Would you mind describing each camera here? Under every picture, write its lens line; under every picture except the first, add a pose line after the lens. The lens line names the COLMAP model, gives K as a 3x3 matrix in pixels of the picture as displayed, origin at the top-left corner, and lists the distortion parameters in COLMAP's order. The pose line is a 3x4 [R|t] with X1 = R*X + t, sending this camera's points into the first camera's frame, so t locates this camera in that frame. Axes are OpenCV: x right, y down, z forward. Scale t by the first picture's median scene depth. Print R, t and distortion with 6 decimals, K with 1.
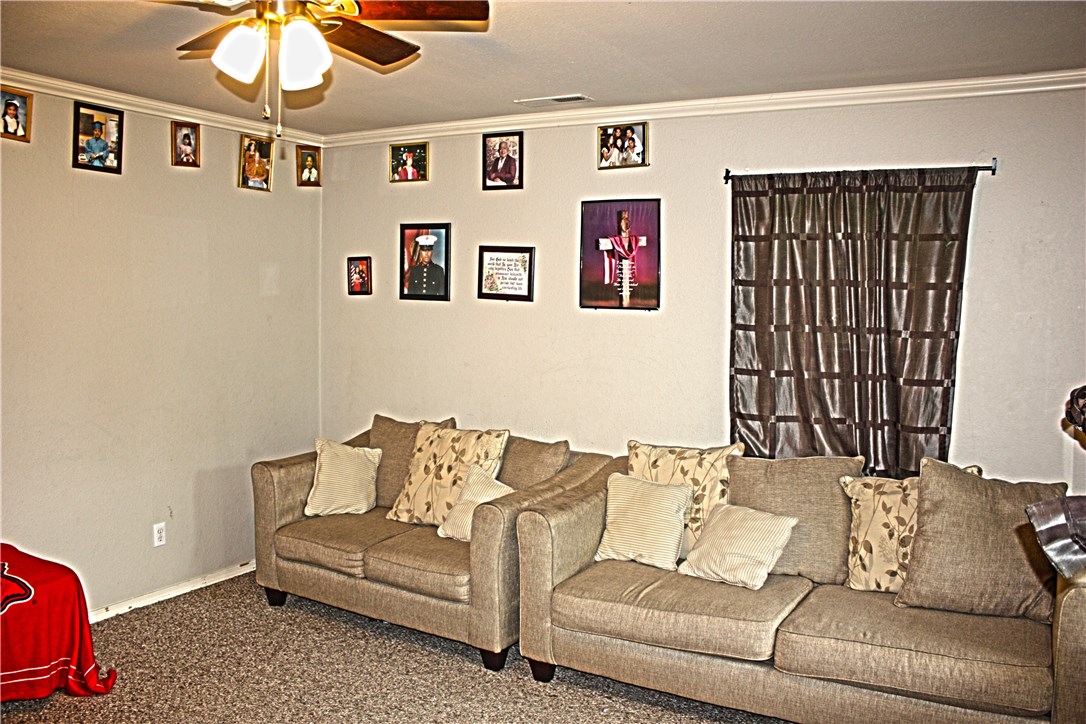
lens RADIAL K [[885.7, 0, 543.0], [0, 885.7, 362.0], [0, 0, 1]] dist [-0.173467, 0.141722]
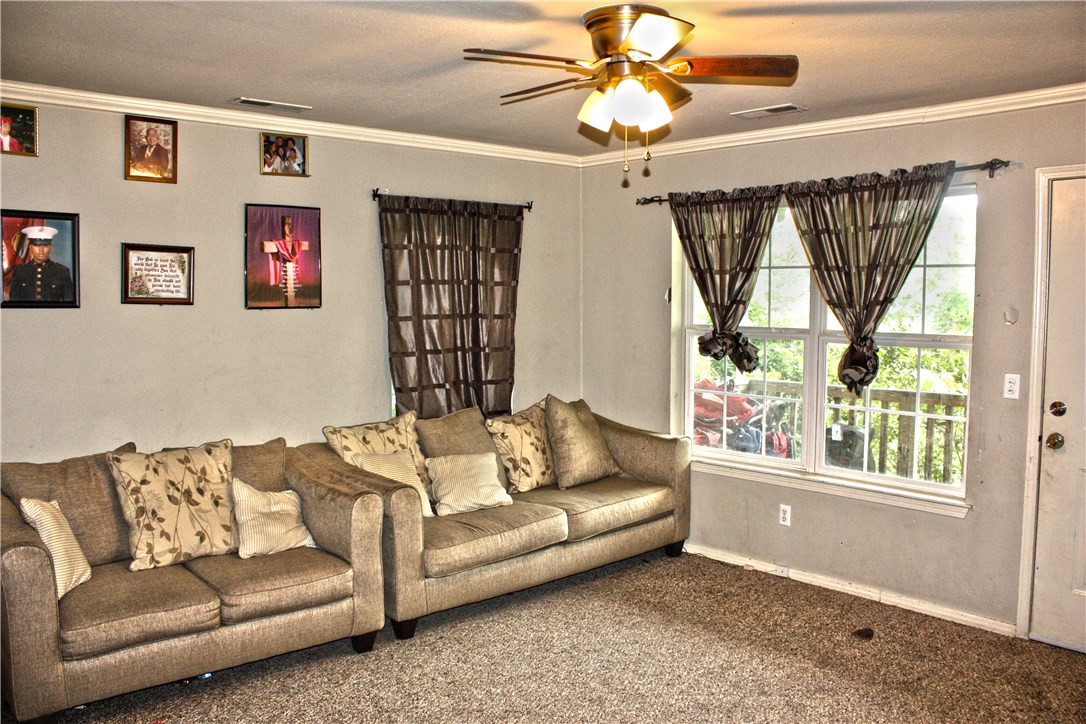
lens RADIAL K [[885.7, 0, 543.0], [0, 885.7, 362.0], [0, 0, 1]] dist [-0.173467, 0.141722]
pose [[0.319259, -0.087106, 0.943656, -0.808625], [0.082578, 0.994536, 0.063865, -0.037622], [-0.944063, 0.057536, 0.324708, 0.371452]]
